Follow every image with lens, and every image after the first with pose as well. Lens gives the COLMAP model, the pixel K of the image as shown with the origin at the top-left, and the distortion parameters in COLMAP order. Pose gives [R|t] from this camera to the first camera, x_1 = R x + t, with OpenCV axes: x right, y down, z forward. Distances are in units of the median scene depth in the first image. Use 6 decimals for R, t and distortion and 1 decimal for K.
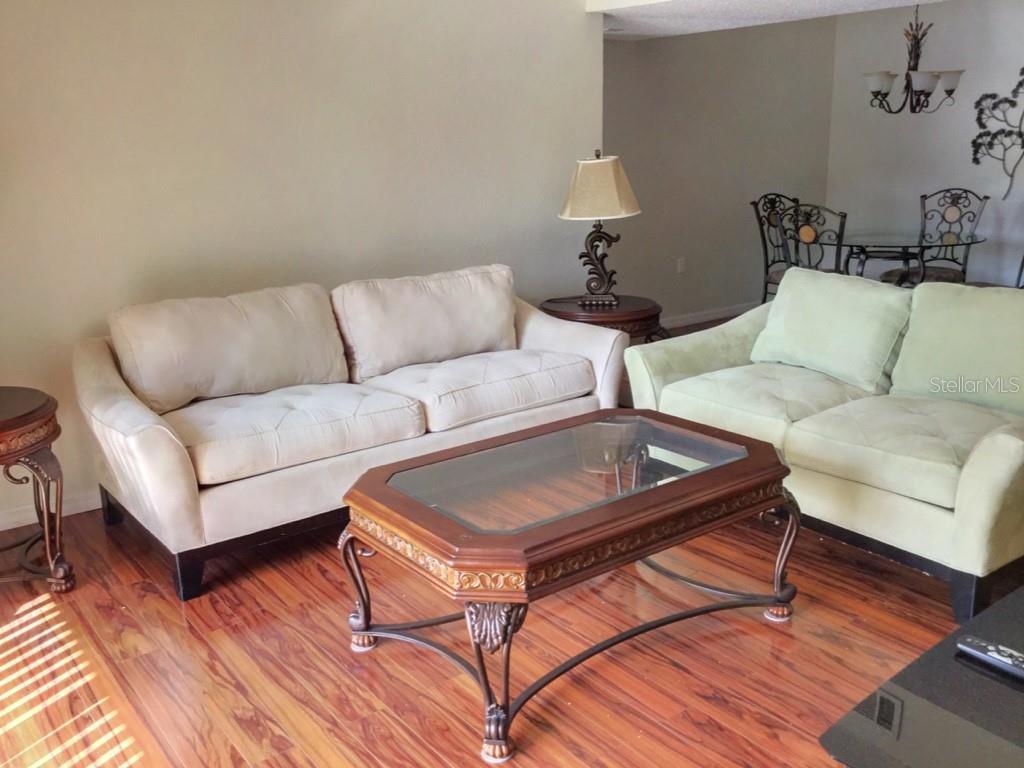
lens RADIAL K [[912.6, 0, 511.0], [0, 912.6, 375.2], [0, 0, 1]] dist [0.079705, -0.157749]
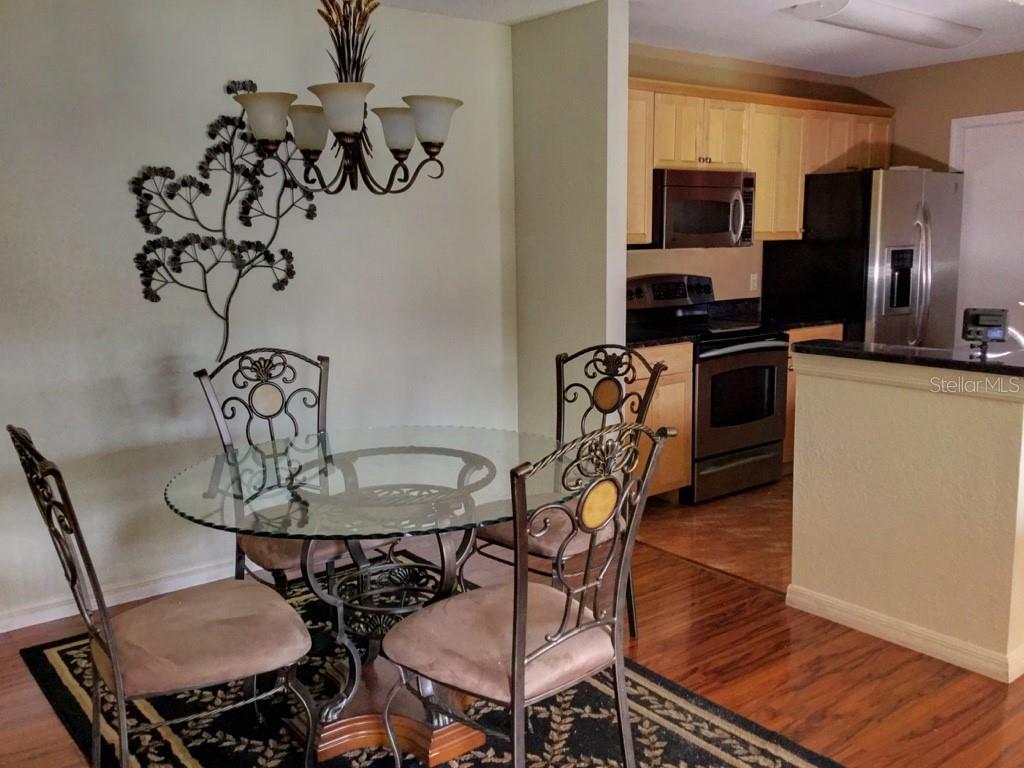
lens RADIAL K [[912.6, 0, 511.5], [0, 912.6, 378.6], [0, 0, 1]] dist [0.079705, -0.157749]
pose [[-0.005896, -0.127324, 0.991844, -0.016696], [0.263615, 0.956578, 0.124364, -0.483612], [-0.964610, 0.262198, 0.027925, 1.953813]]
